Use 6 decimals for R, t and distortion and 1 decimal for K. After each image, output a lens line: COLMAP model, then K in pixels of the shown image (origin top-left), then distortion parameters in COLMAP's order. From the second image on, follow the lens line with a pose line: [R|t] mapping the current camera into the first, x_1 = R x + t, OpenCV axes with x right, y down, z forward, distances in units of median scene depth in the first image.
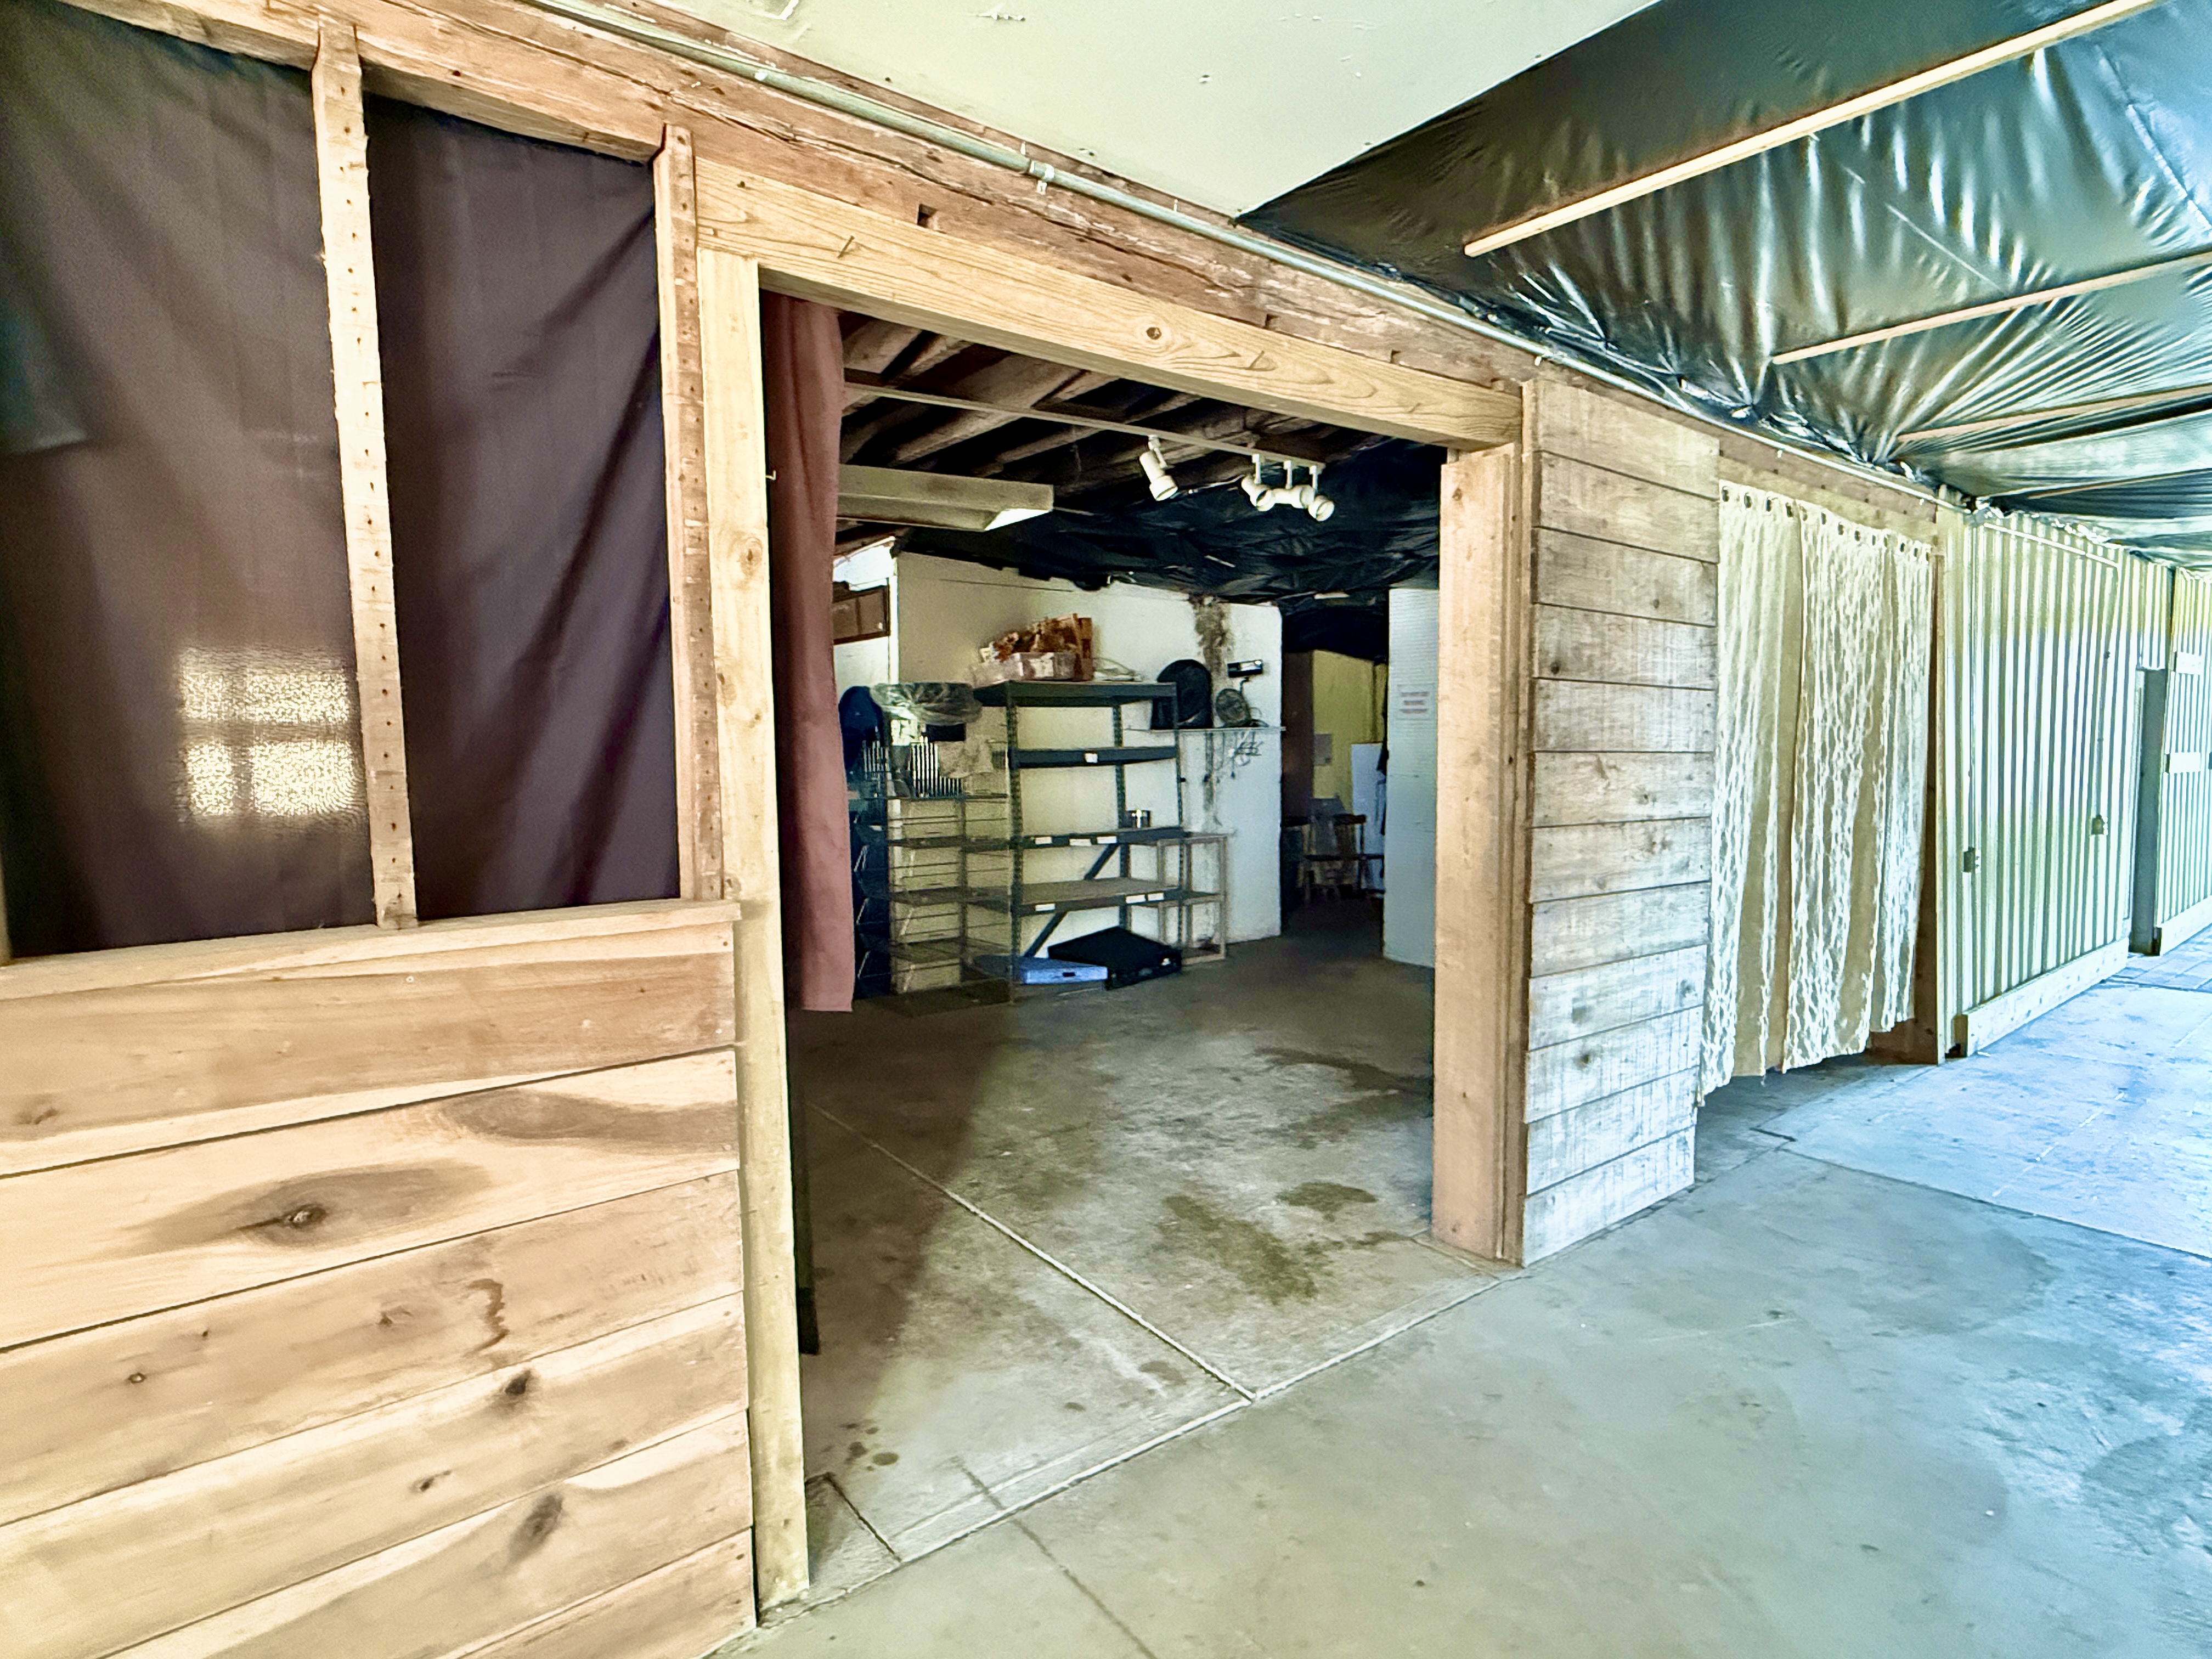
lens RADIAL K [[1140.4, 0, 1106.5], [0, 1140.4, 841.9], [0, 0, 1]] dist [0.000993, 0.000016]
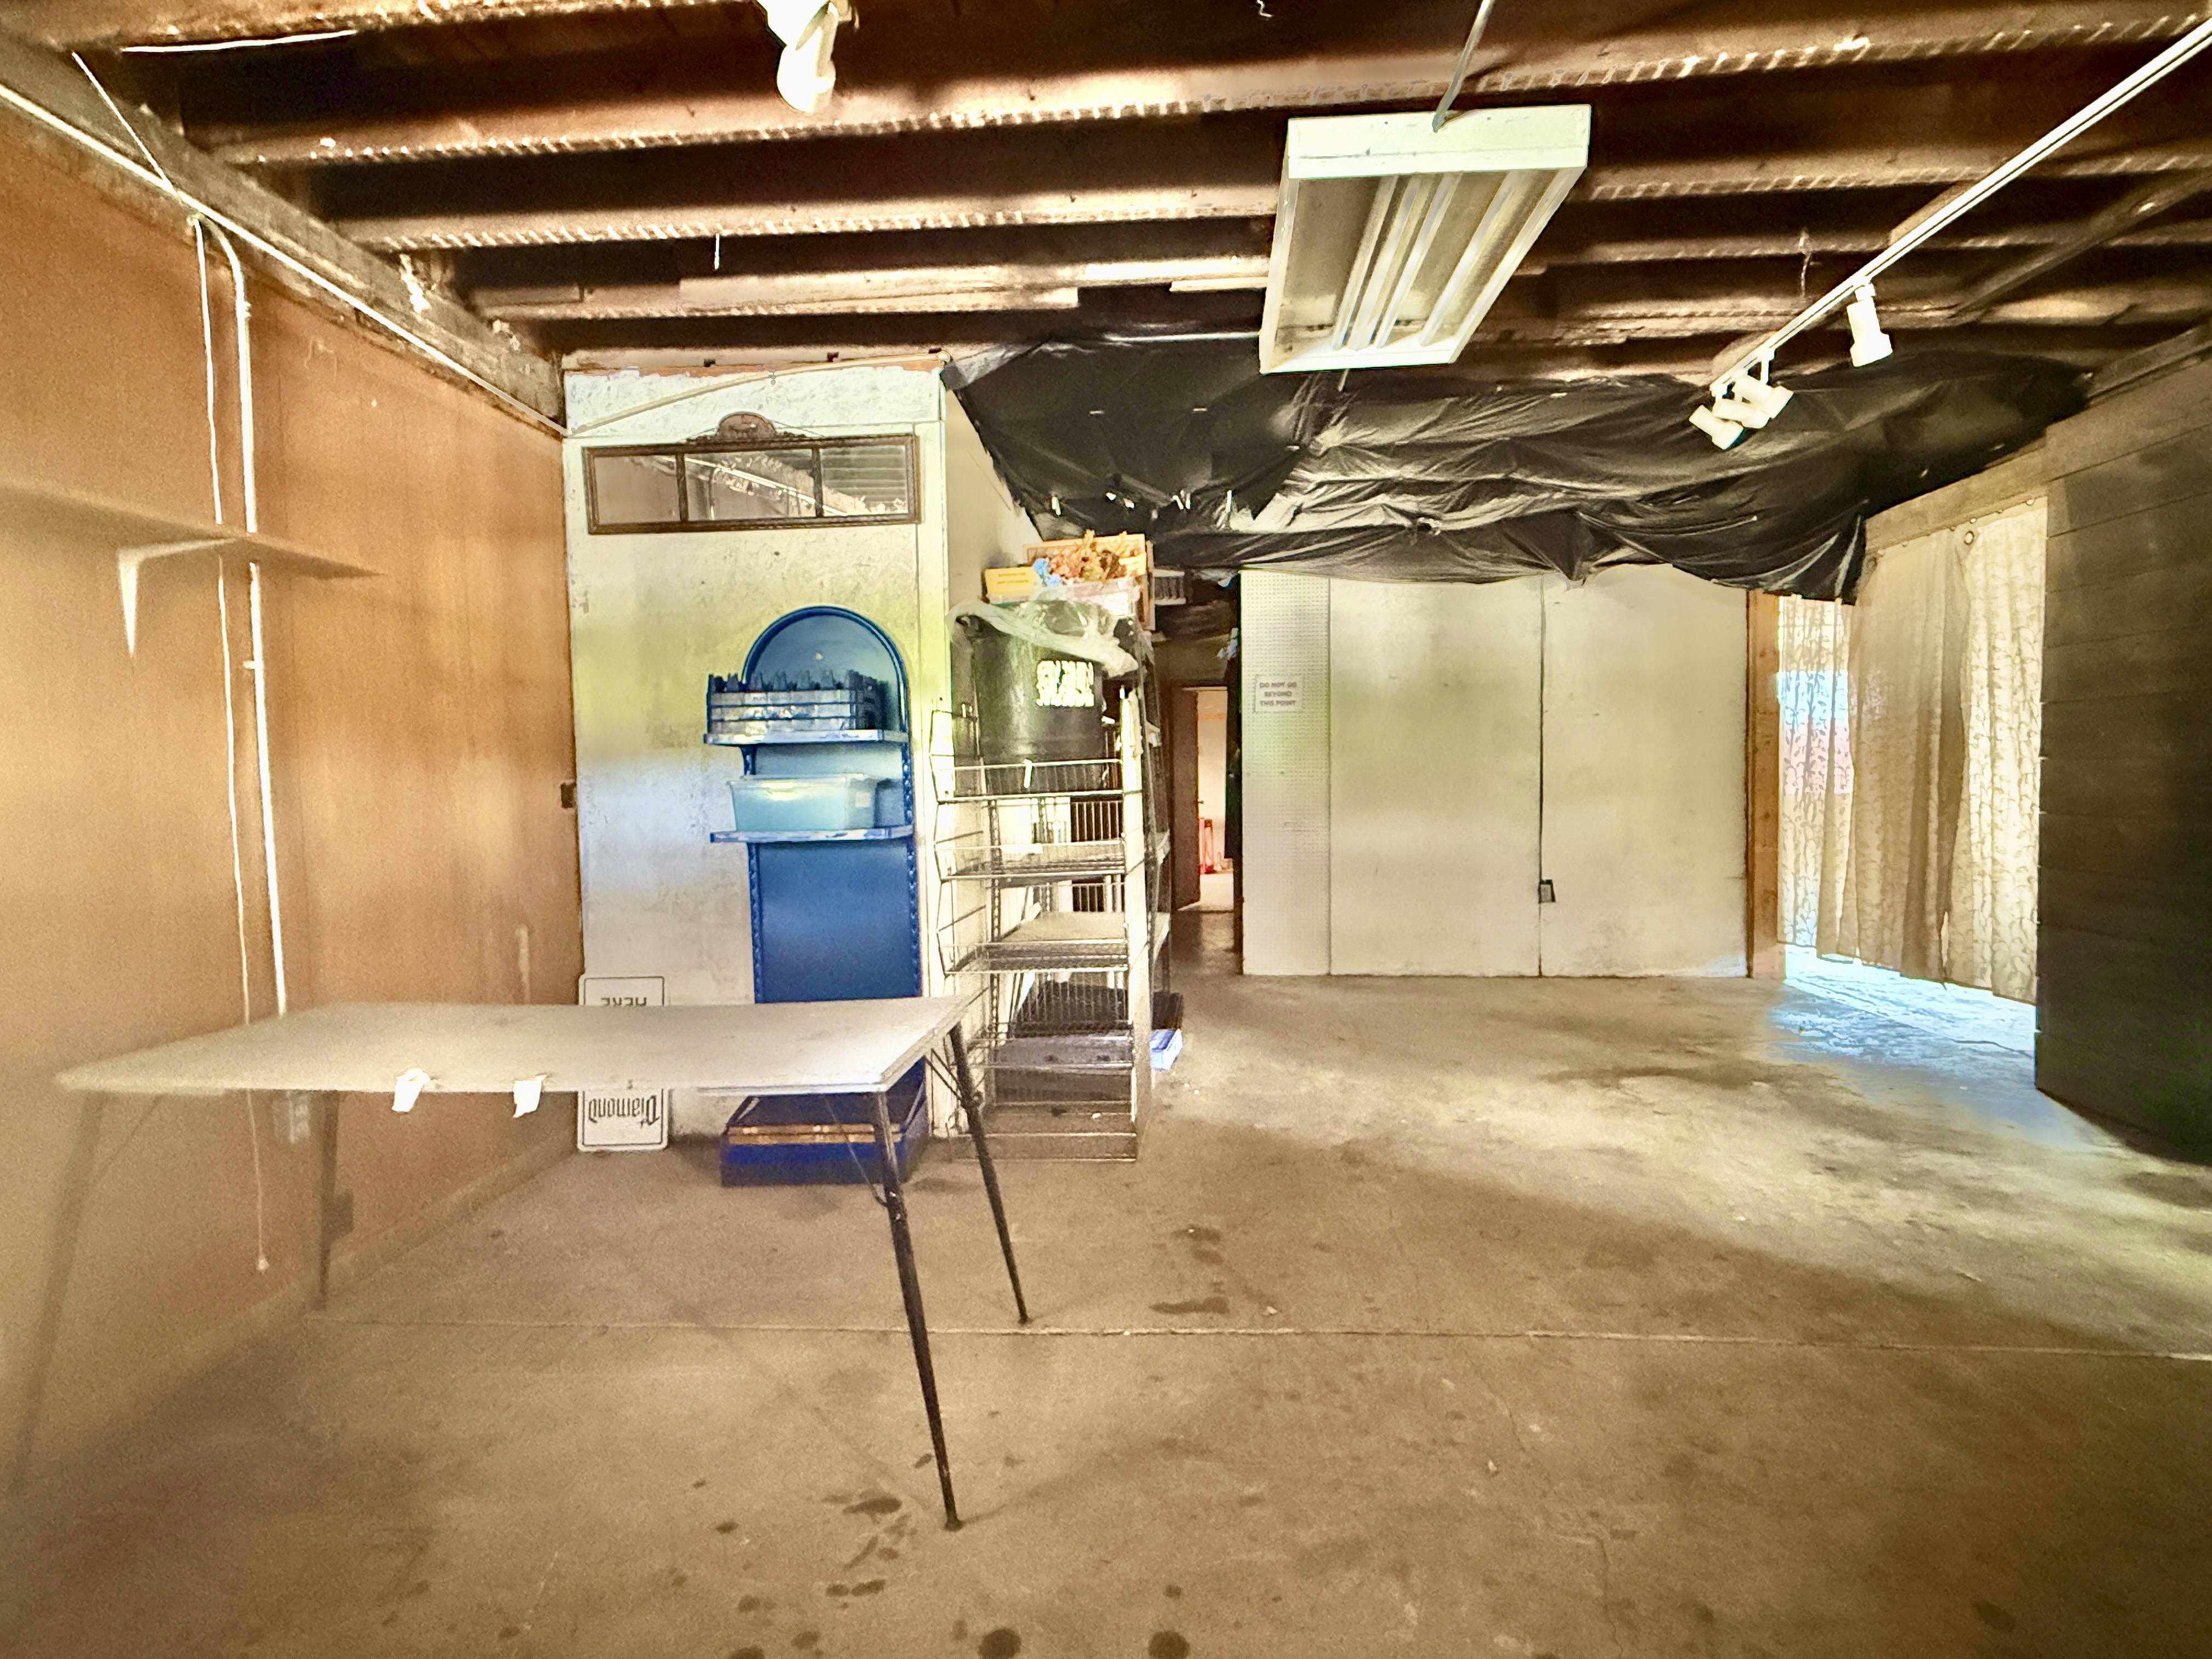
lens RADIAL K [[1089.0, 0, 1106.0], [0, 1089.0, 829.5], [0, 0, 1]] dist [0.003601, 0.000965]
pose [[0.675731, -0.040589, 0.736030, -0.545604], [0.078136, 0.996802, -0.016766, -0.008704], [-0.732995, 0.068839, 0.676742, 0.569921]]
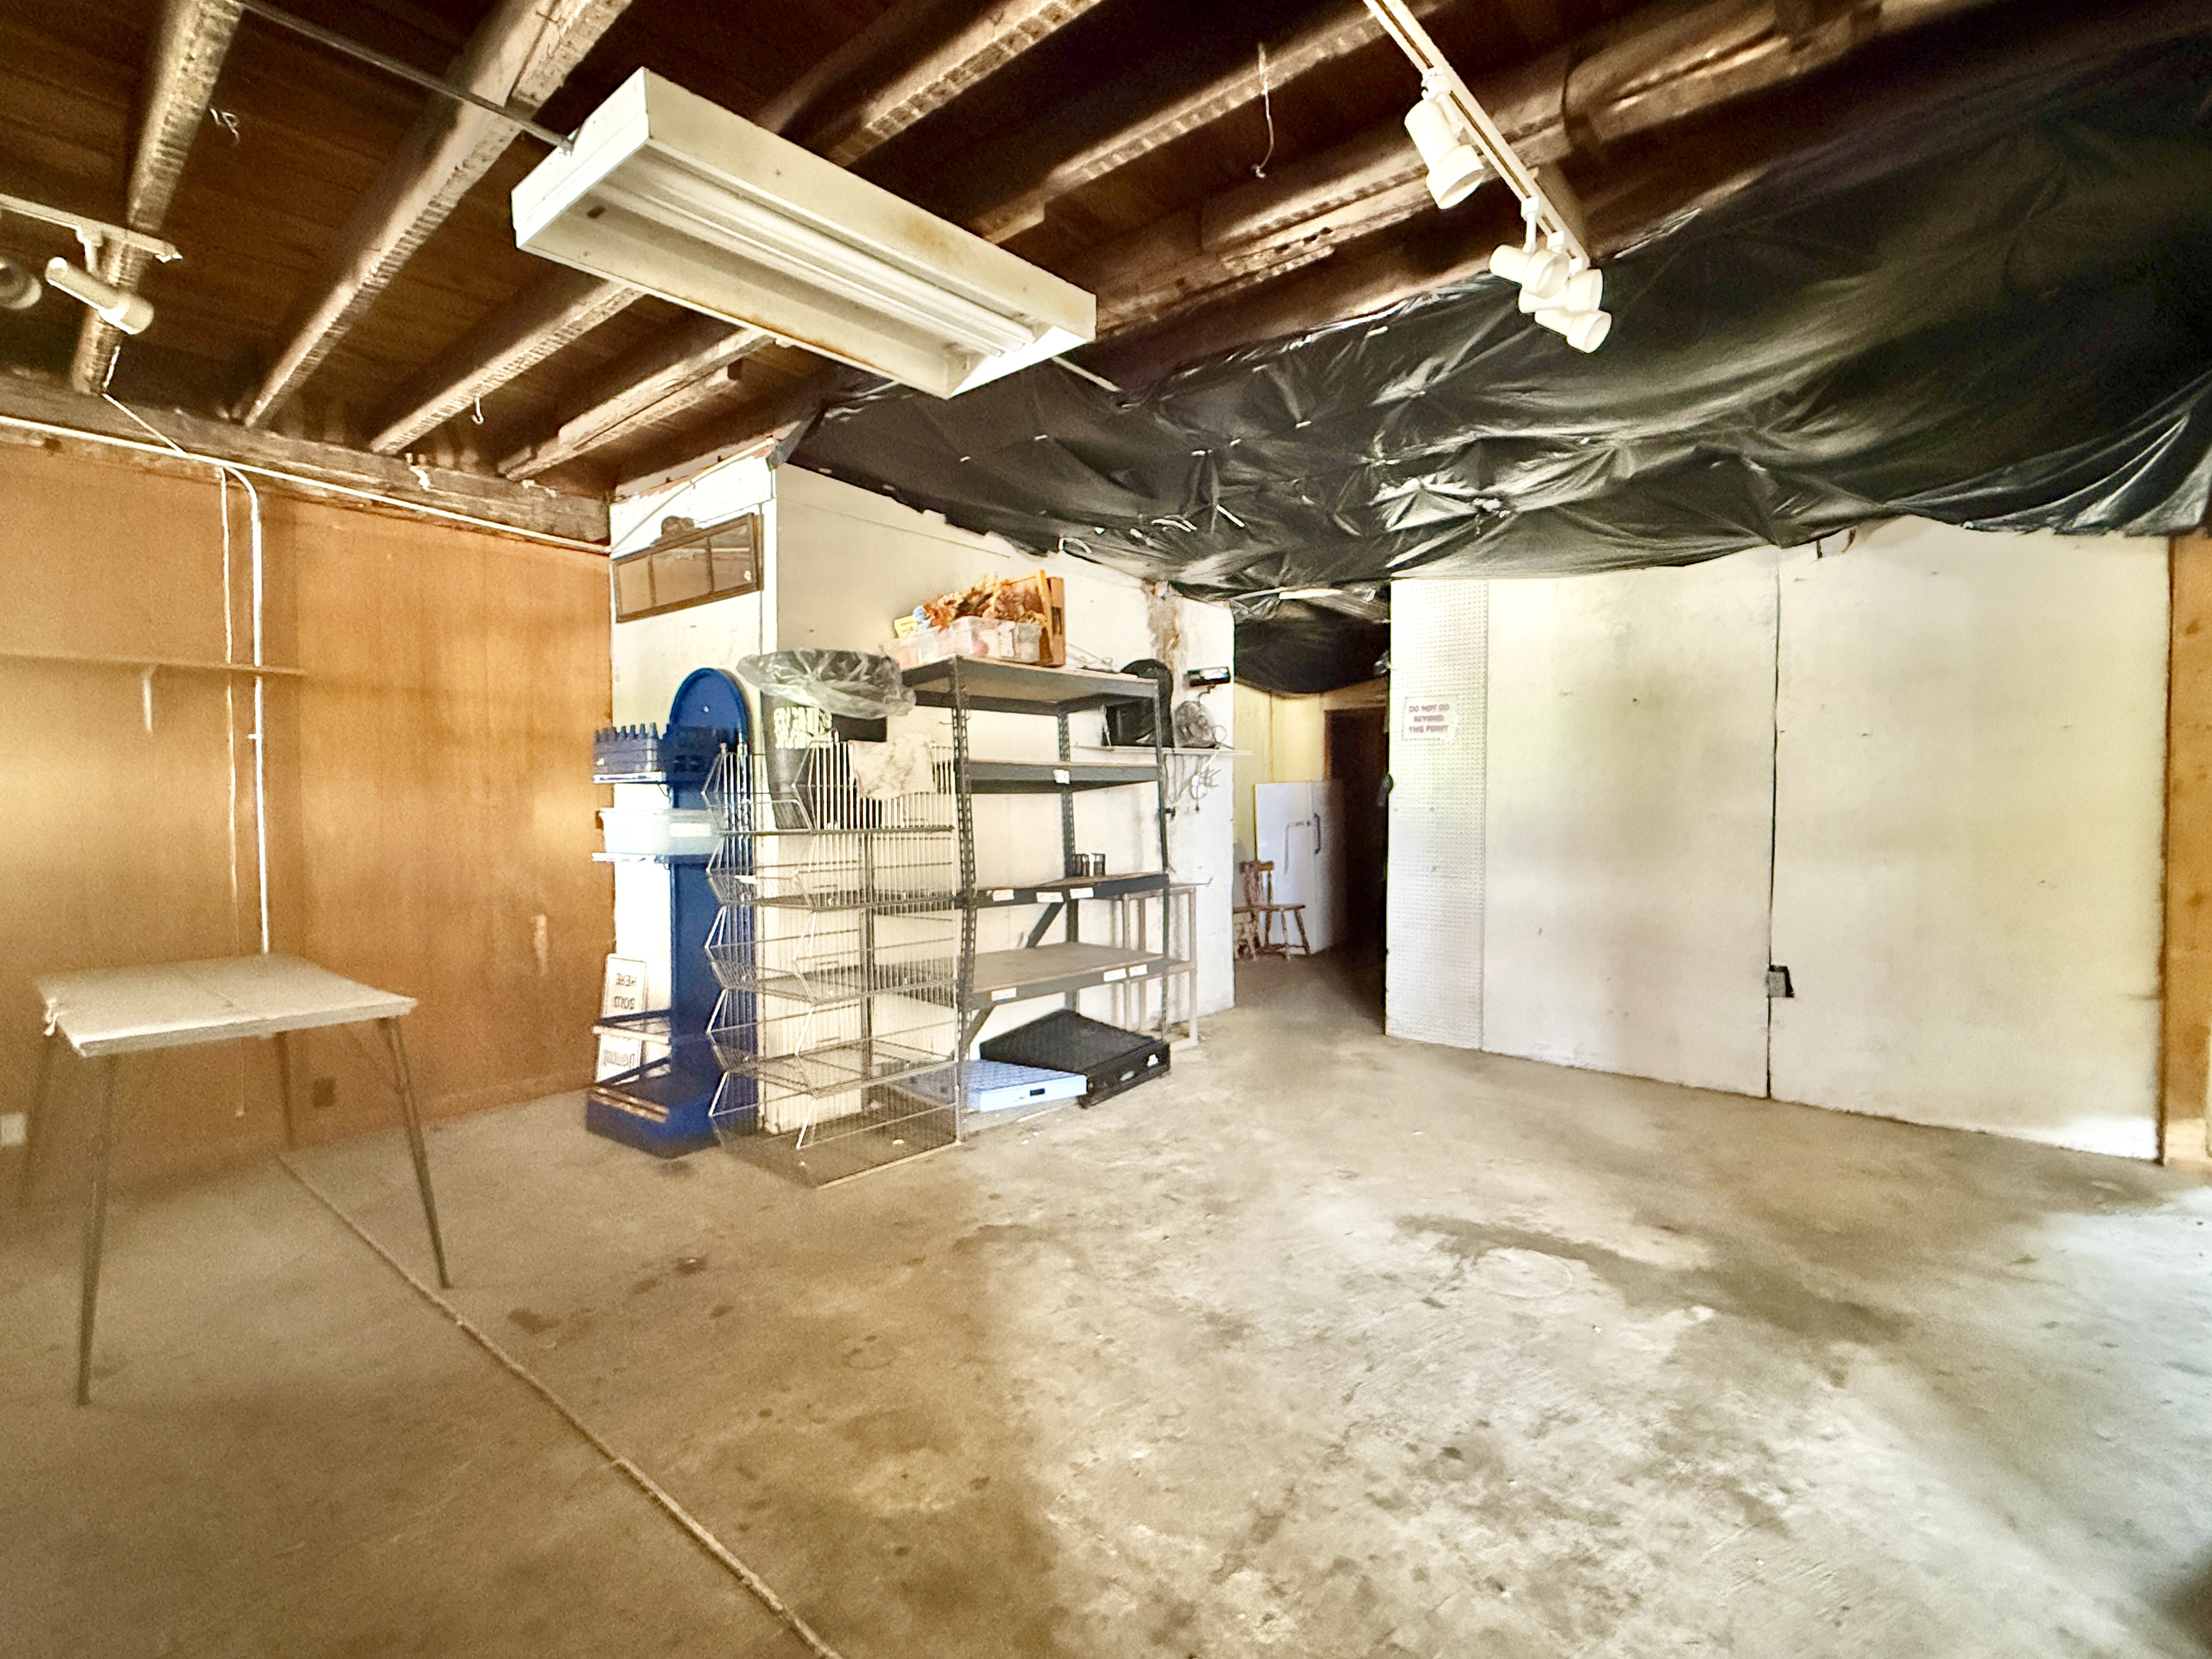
lens RADIAL K [[1014.4, 0, 1106.0], [0, 1014.4, 829.5], [0, 0, 1]] dist [0.002981, -0.000036]
pose [[0.977326, 0.000114, 0.211741, -0.120860], [0.012951, 0.998095, -0.060317, -0.002997], [-0.211345, 0.061691, 0.975463, 0.391809]]
